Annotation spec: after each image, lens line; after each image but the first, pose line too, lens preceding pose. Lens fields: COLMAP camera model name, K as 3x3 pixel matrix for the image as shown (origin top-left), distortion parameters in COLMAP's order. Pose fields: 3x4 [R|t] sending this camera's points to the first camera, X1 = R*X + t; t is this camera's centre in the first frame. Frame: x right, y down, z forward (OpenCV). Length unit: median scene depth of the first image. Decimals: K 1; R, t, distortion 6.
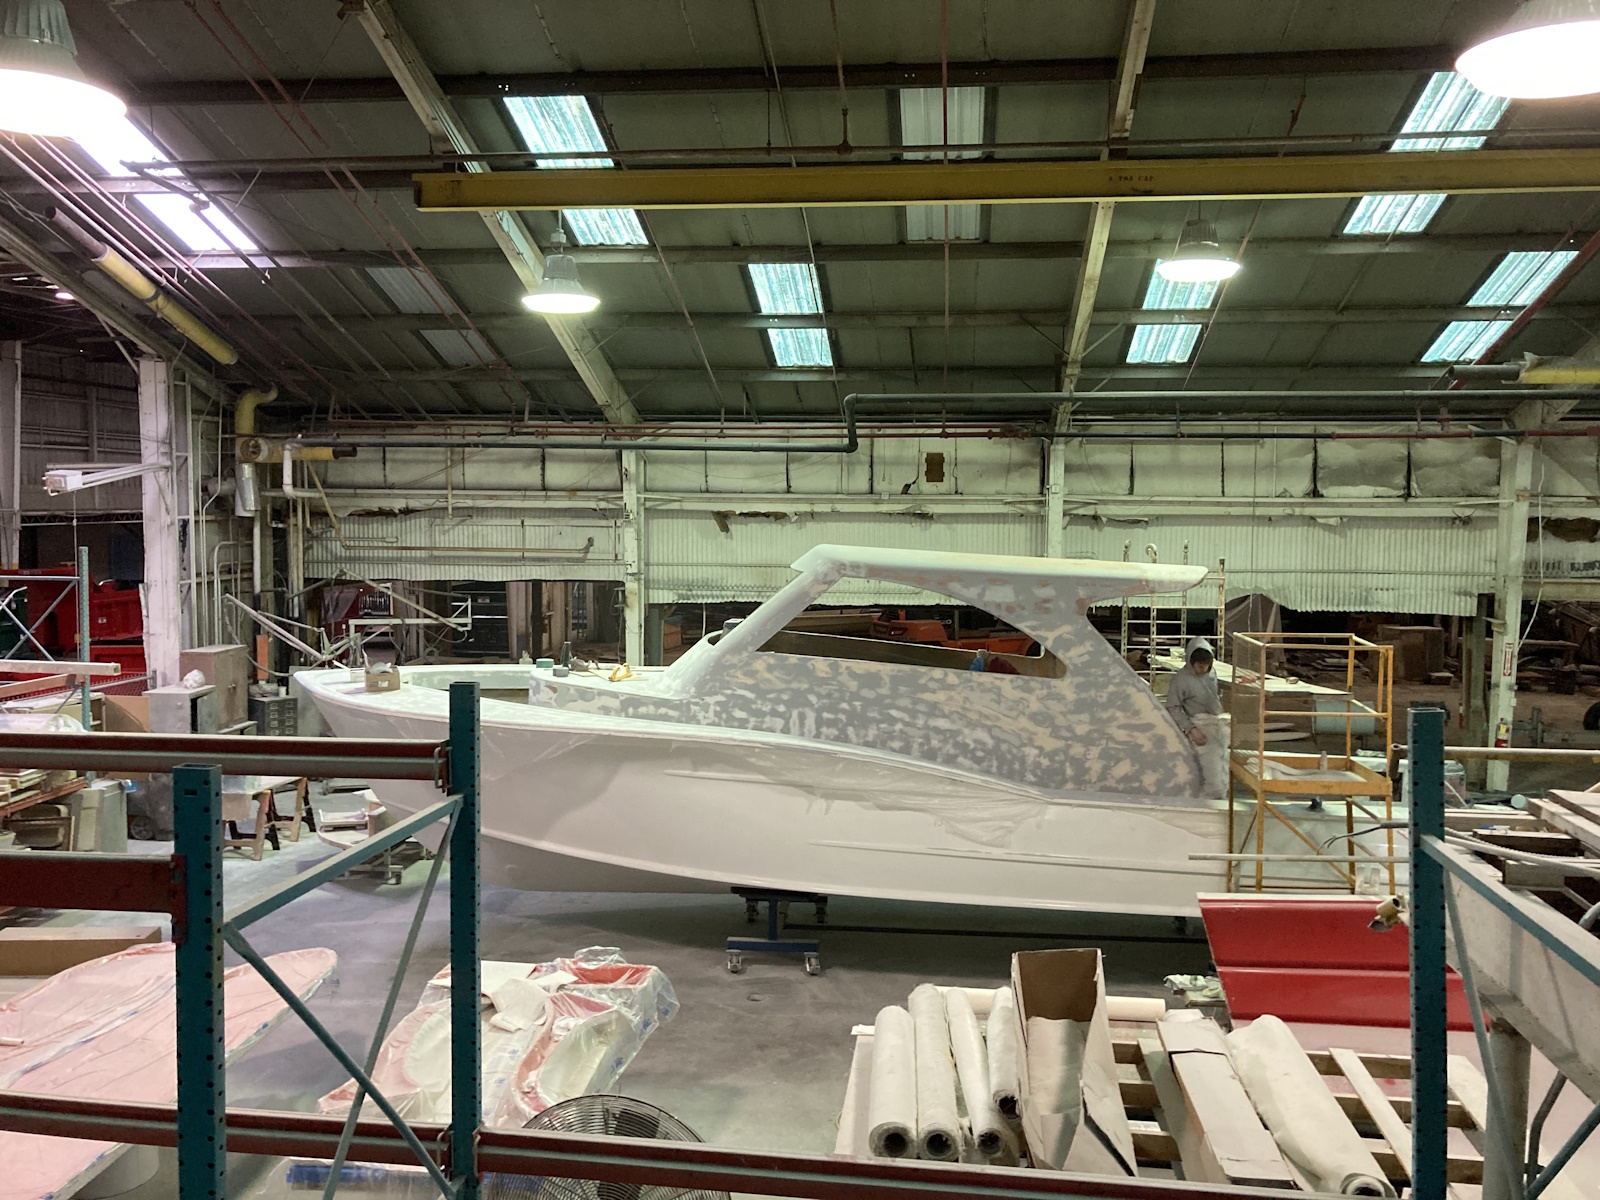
lens RADIAL K [[1324.9, 0, 807.0], [0, 1324.9, 599.0], [0, 0, 1]] dist [0.049635, -0.007672]
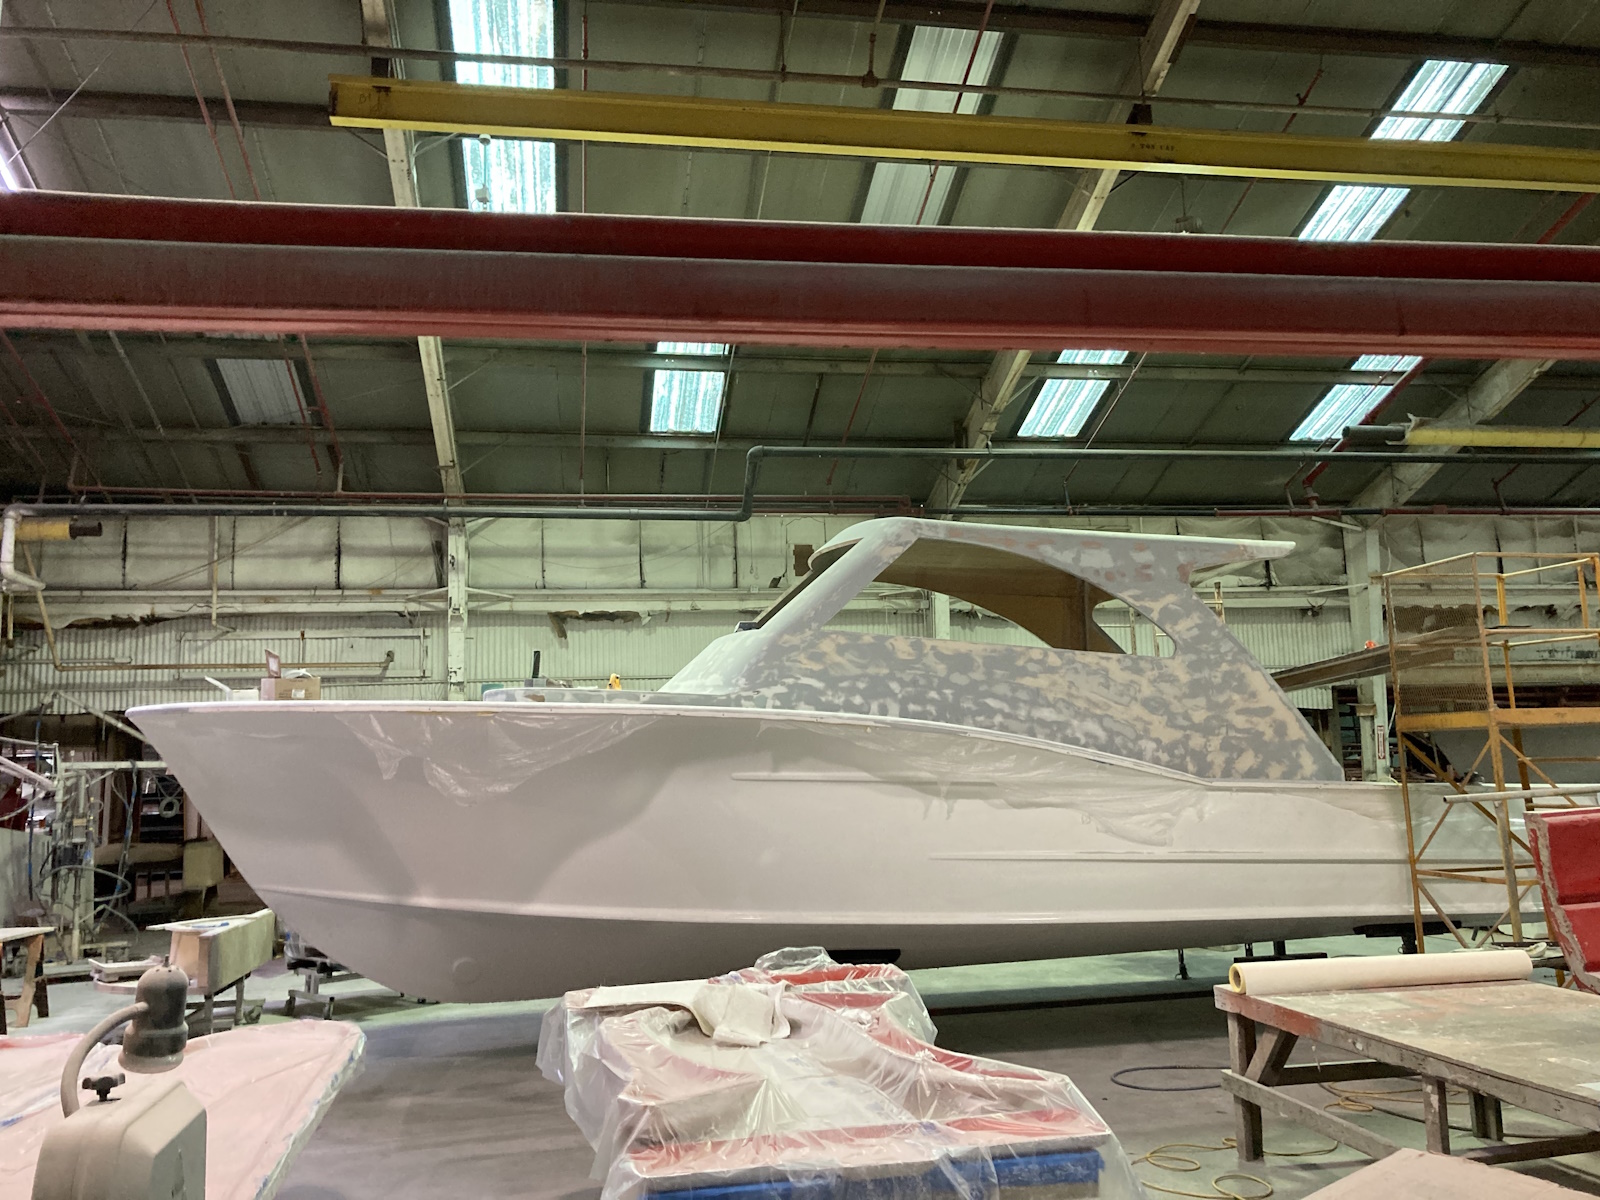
lens RADIAL K [[1332.9, 0, 795.4], [0, 1332.9, 591.0], [0, 0, 1]] dist [-0.002725, 0.007626]
pose [[0.959581, 0.003722, 0.281407, -0.275684], [0.056049, 0.977355, -0.204050, 0.177888], [-0.275794, 0.211575, 0.937642, 0.261033]]
